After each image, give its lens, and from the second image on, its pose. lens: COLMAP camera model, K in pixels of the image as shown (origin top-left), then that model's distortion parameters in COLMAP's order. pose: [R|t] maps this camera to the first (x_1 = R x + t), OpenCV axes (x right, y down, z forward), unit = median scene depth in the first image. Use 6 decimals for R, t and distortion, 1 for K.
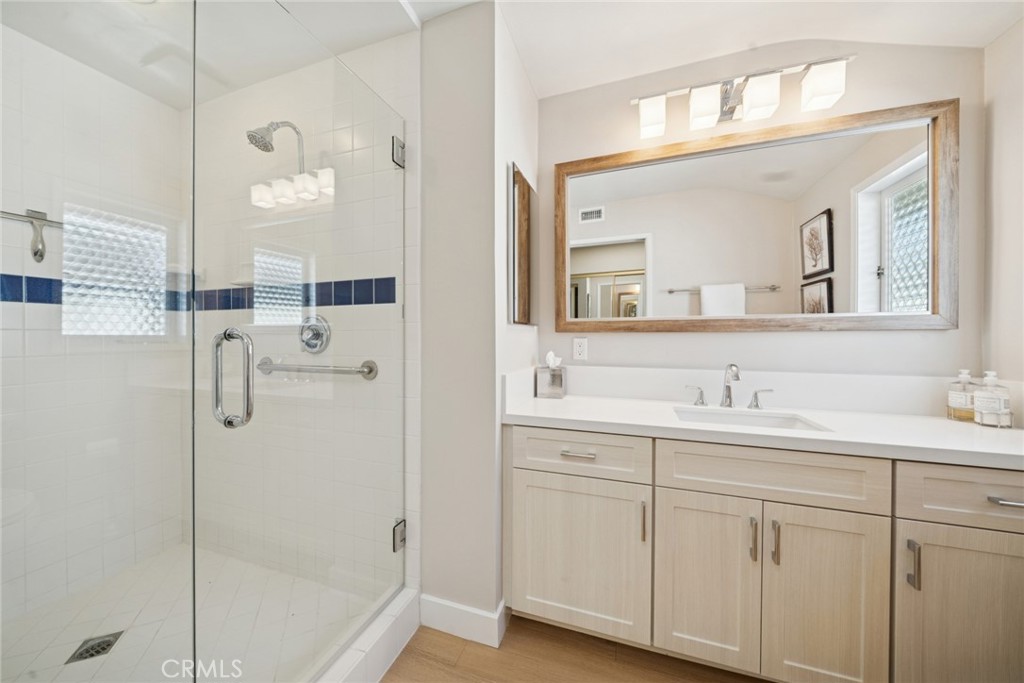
lens RADIAL K [[353.1, 0, 511.0], [0, 353.1, 339.1], [0, 0, 1]] dist [-0.002187, -0.000107]
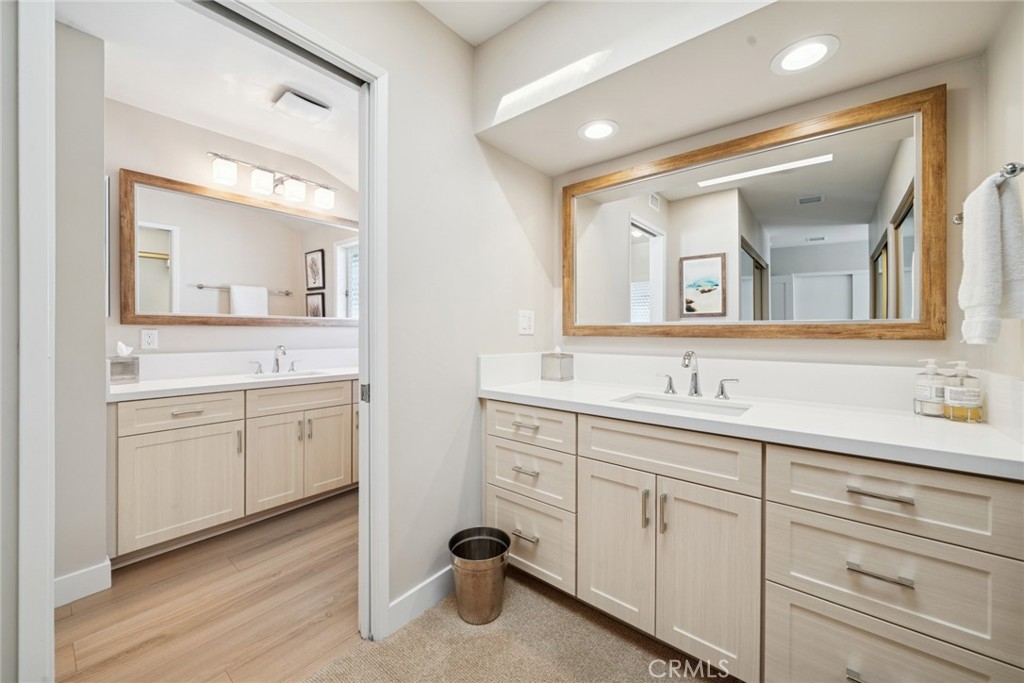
lens RADIAL K [[385.8, 0, 512.0], [0, 385.8, 332.8], [0, 0, 1]] dist [-0.008516, 0.000063]
pose [[0.347549, -0.002414, 0.937659, -0.556752], [0.000710, 0.999997, 0.002311, 0.004925], [-0.937662, -0.000137, 0.347550, -0.524467]]
